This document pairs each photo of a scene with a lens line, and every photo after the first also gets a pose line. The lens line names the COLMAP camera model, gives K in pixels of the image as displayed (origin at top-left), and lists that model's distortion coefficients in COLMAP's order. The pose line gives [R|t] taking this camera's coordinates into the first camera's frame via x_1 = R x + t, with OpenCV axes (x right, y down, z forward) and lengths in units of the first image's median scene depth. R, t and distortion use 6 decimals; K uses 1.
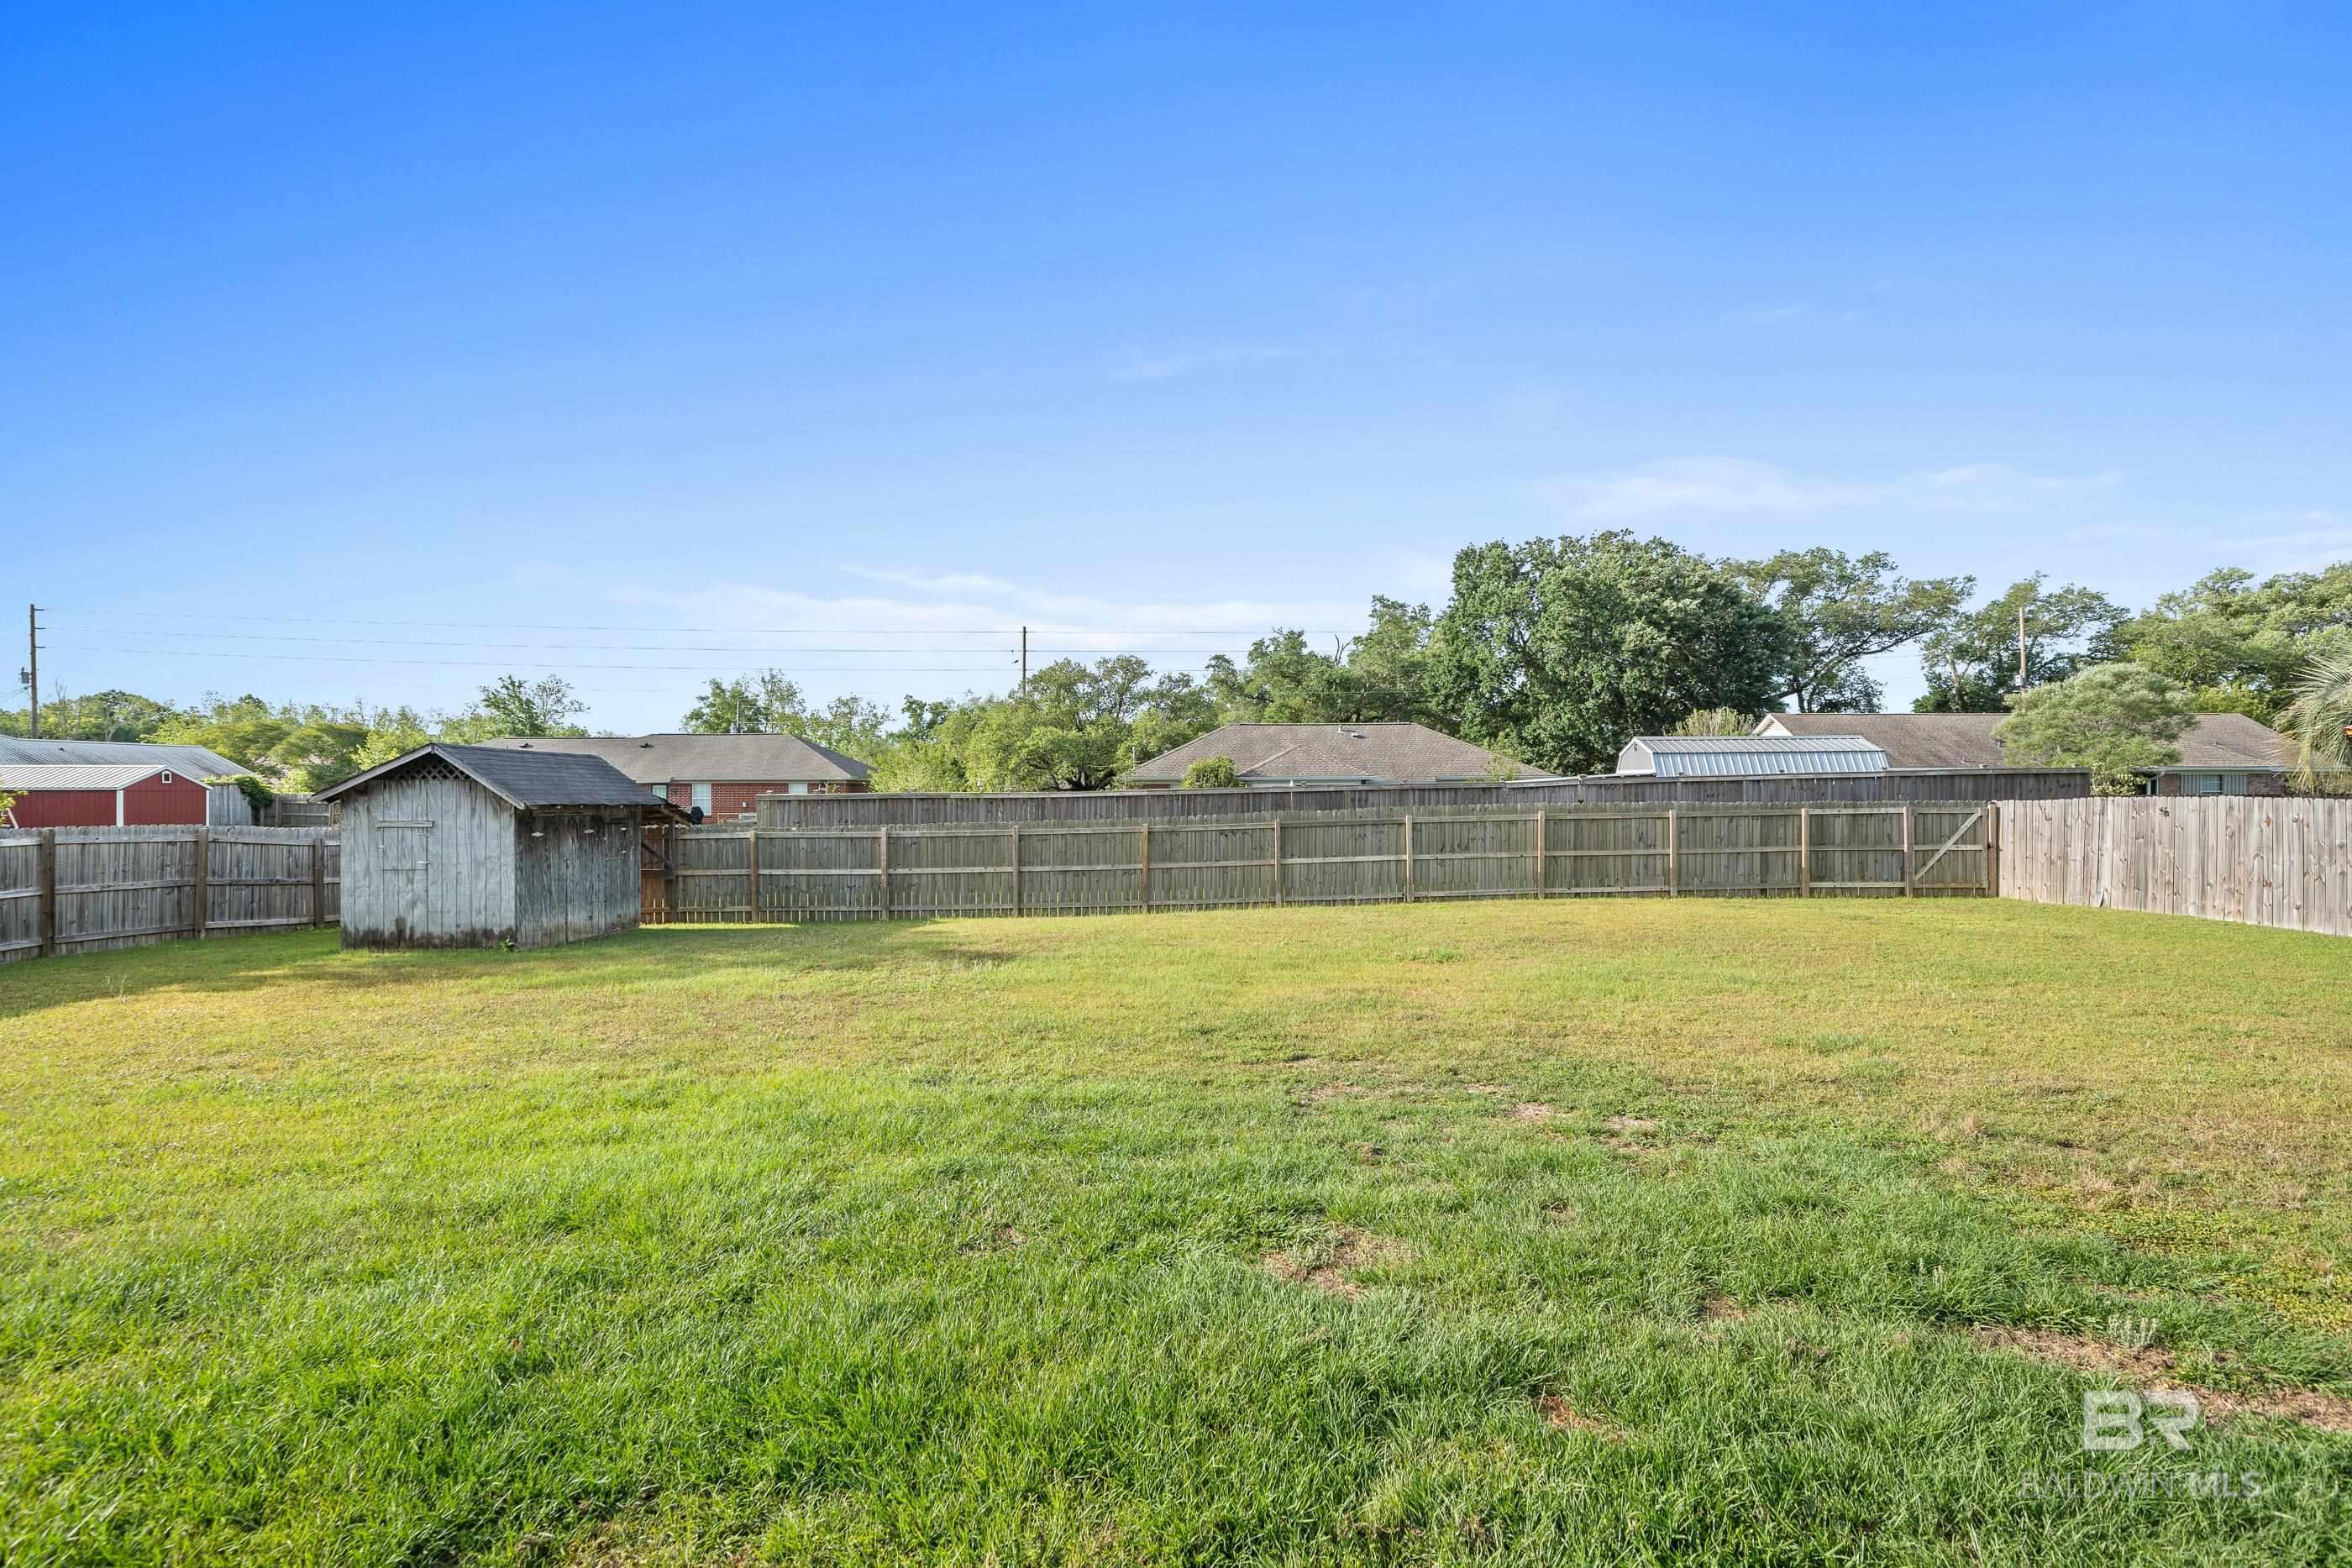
lens RADIAL K [[1148.8, 0, 1180.3], [0, 1148.8, 792.6], [0, 0, 1]] dist [0.003615, -0.000280]
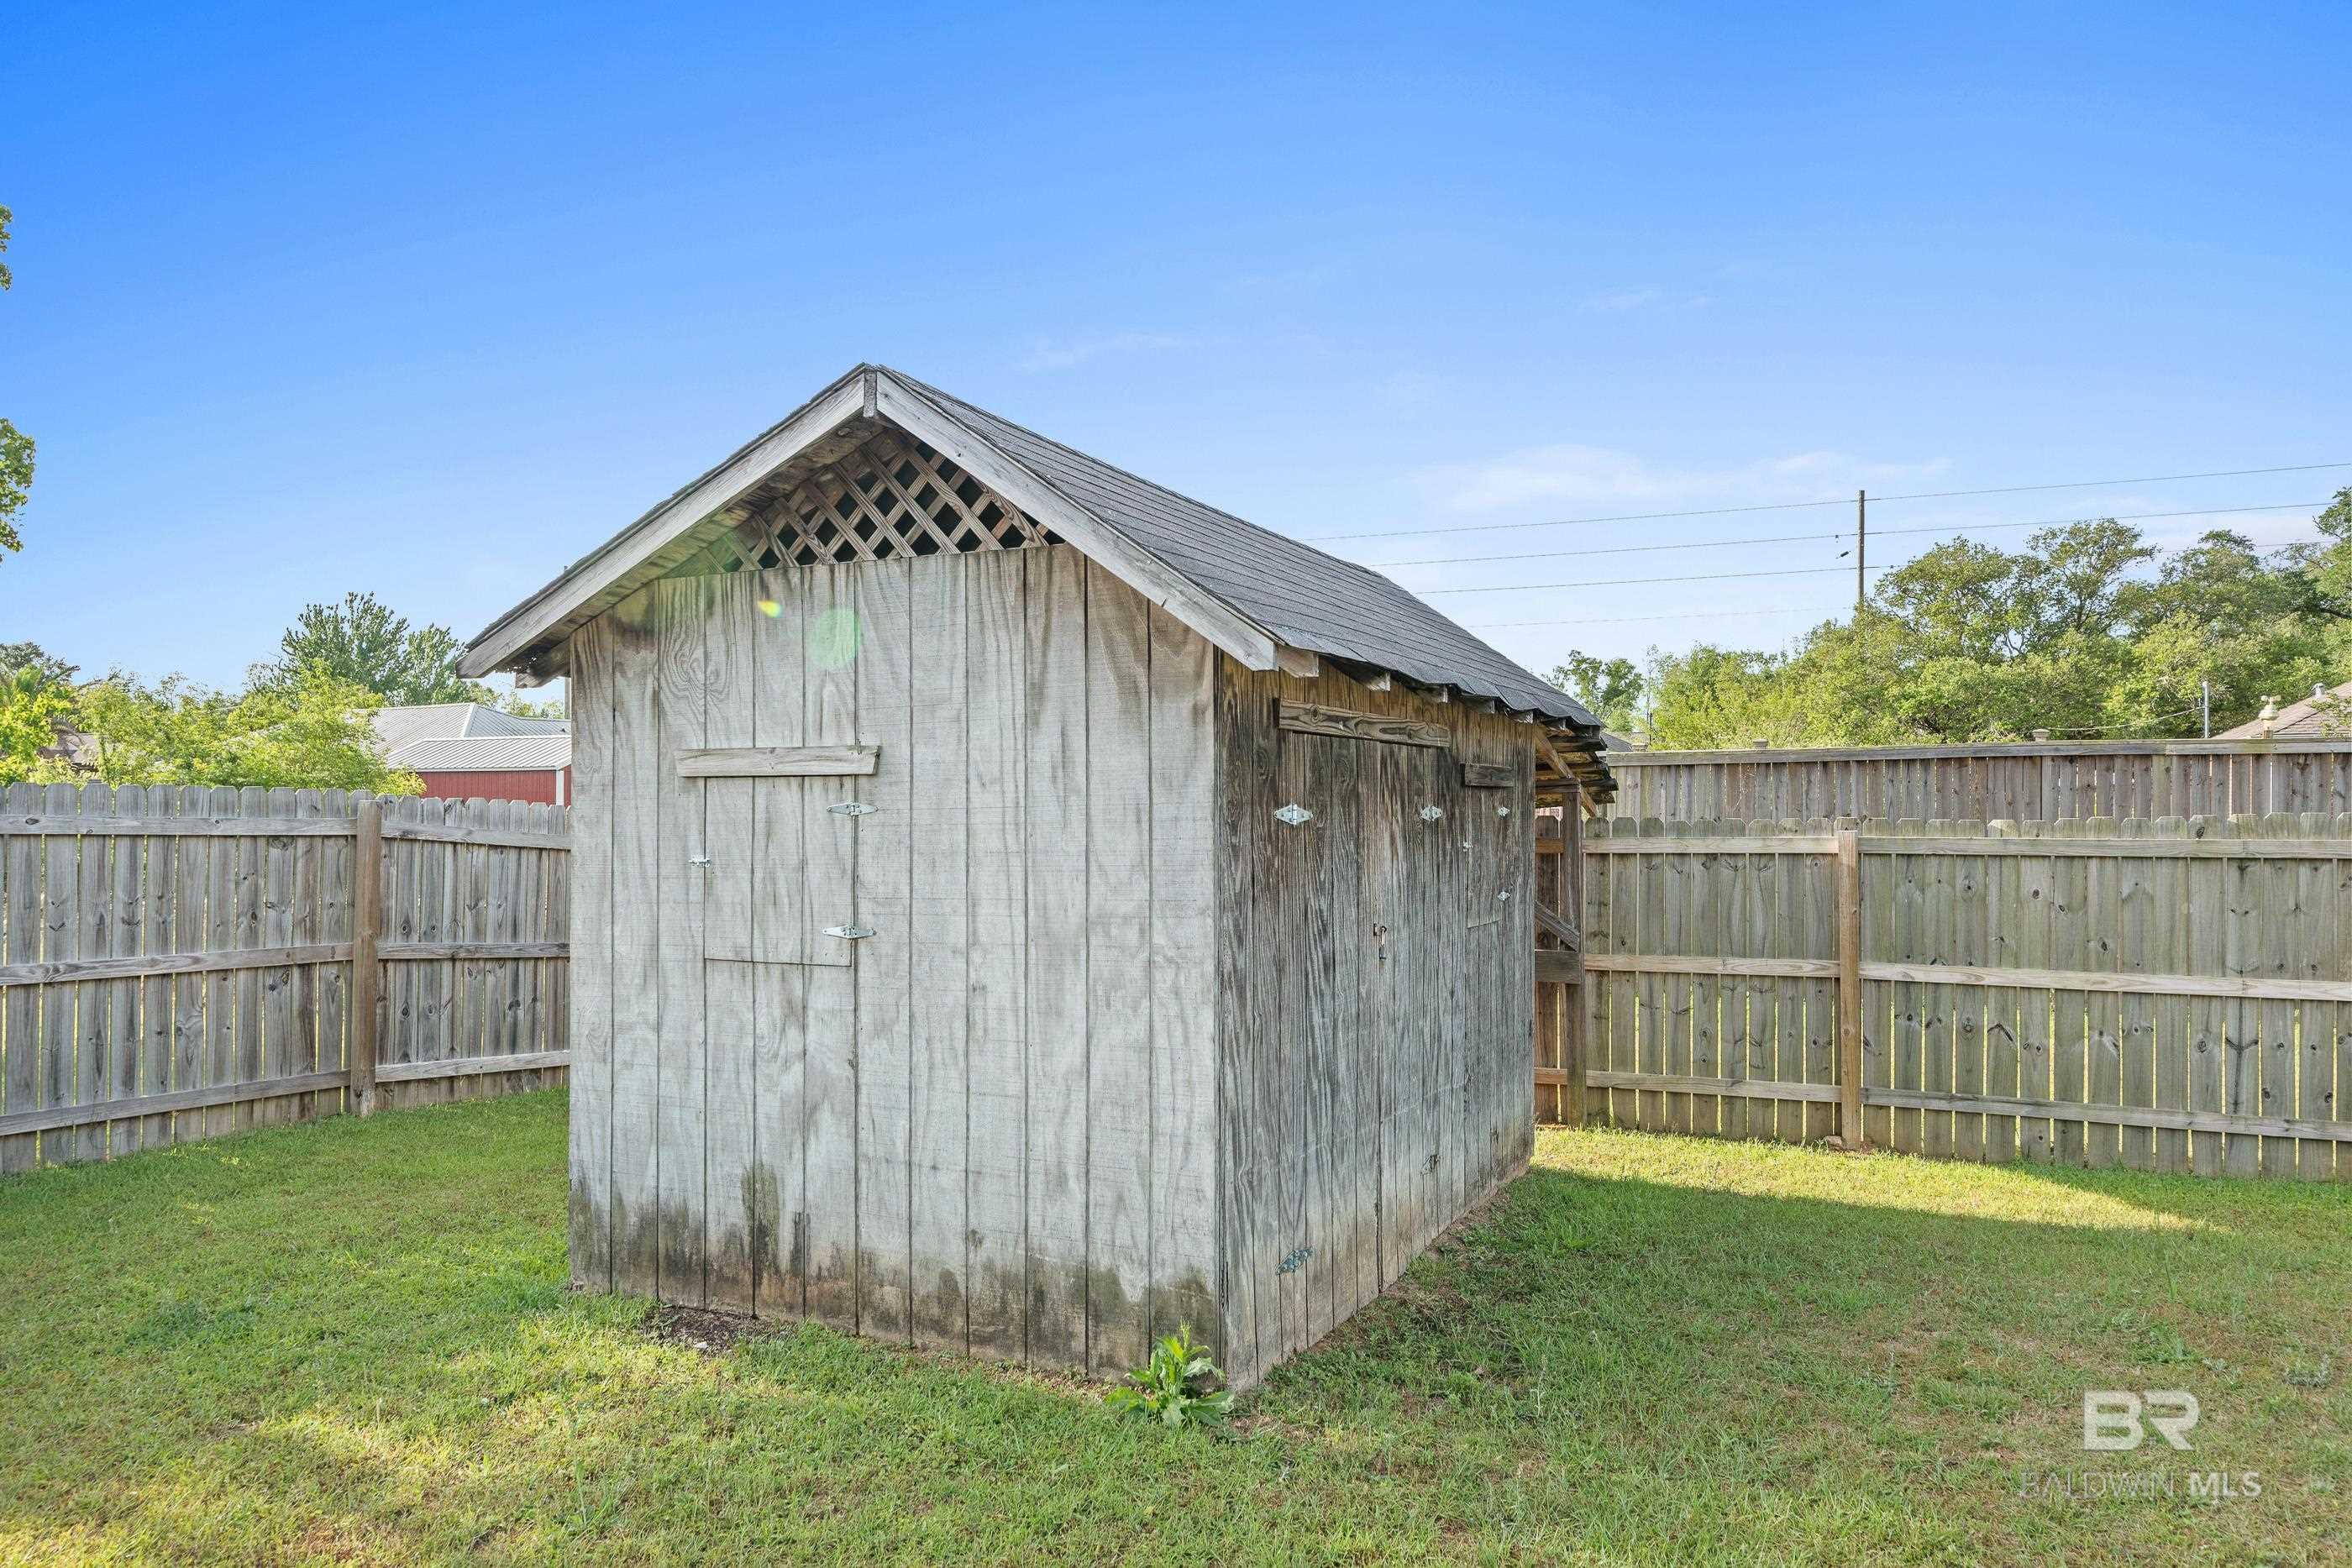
lens RADIAL K [[1588.3, 0, 1172.2], [0, 1588.3, 783.3], [0, 0, 1]] dist [0.001587, 0.001099]
pose [[0.898796, -0.004754, -0.438341, -0.349835], [-0.000602, 0.999927, -0.012079, 0.026579], [0.438367, 0.011120, 0.898727, 0.564654]]
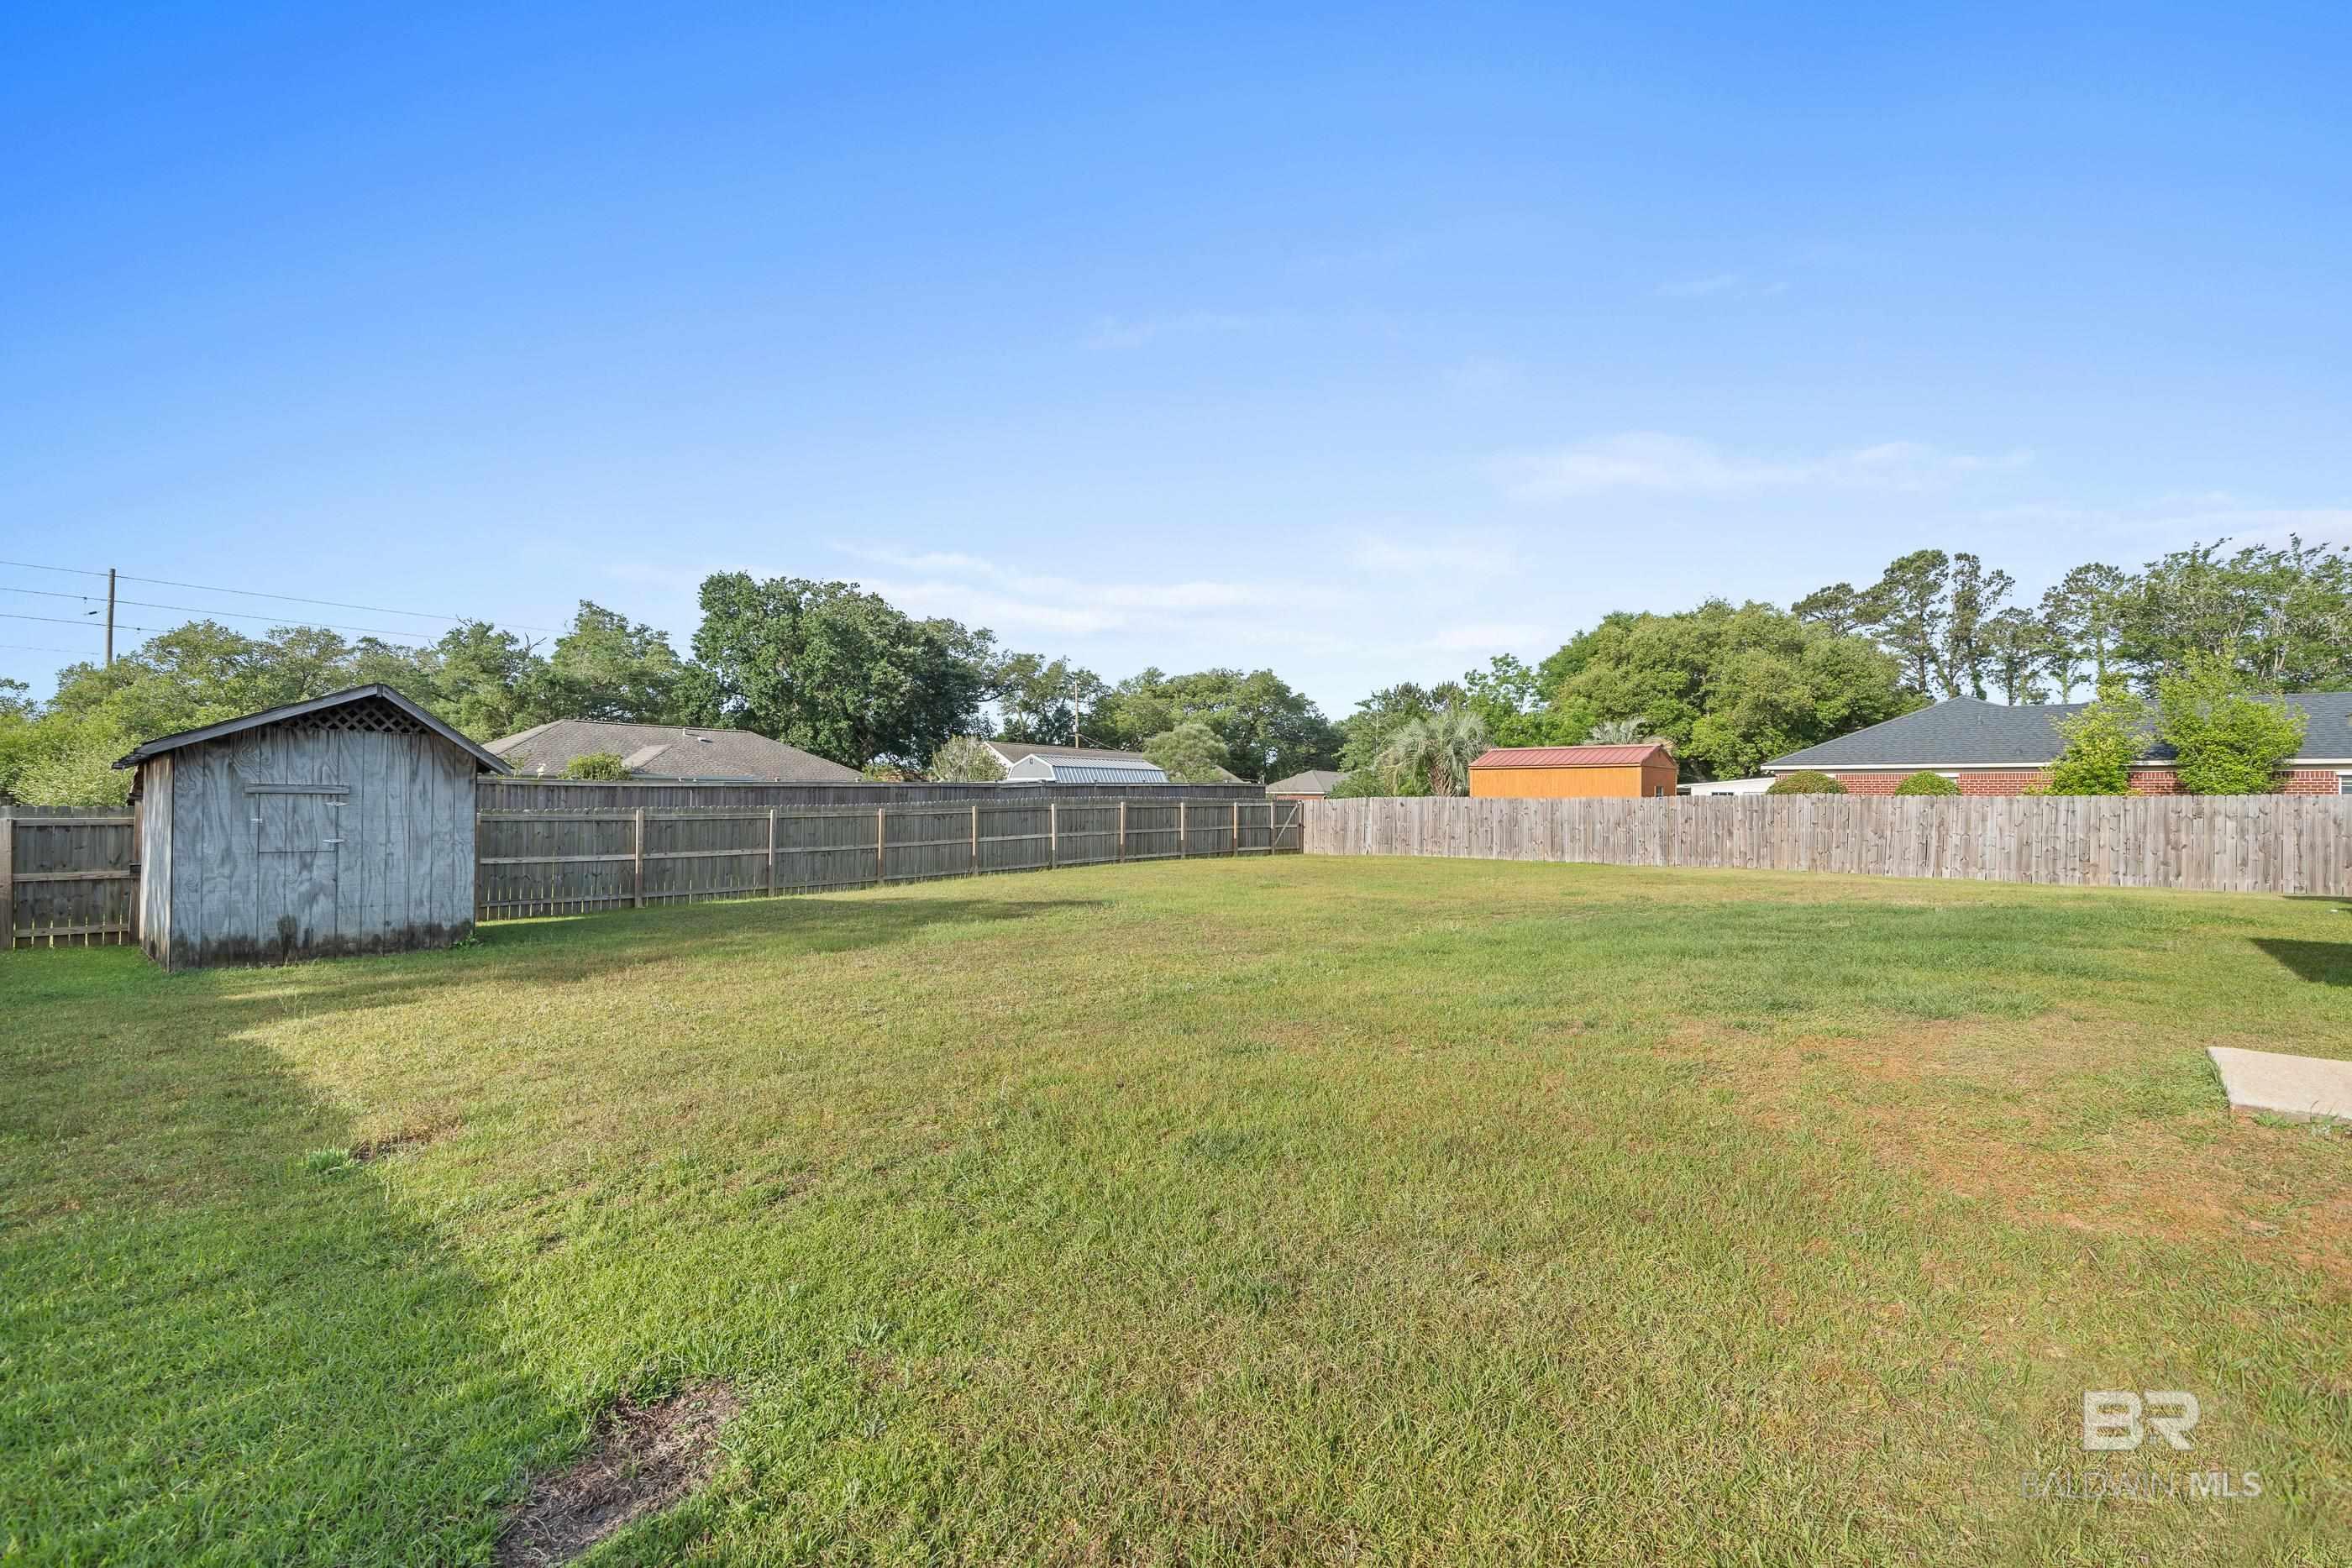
lens RADIAL K [[1008.7, 0, 1174.9], [0, 1008.7, 794.2], [0, 0, 1]] dist [-0.001931, 0.000063]
pose [[0.662842, 0.018656, 0.748527, -0.588912], [-0.010175, 0.999822, -0.015909, 0.026392], [-0.748691, 0.002929, 0.662913, 0.121207]]
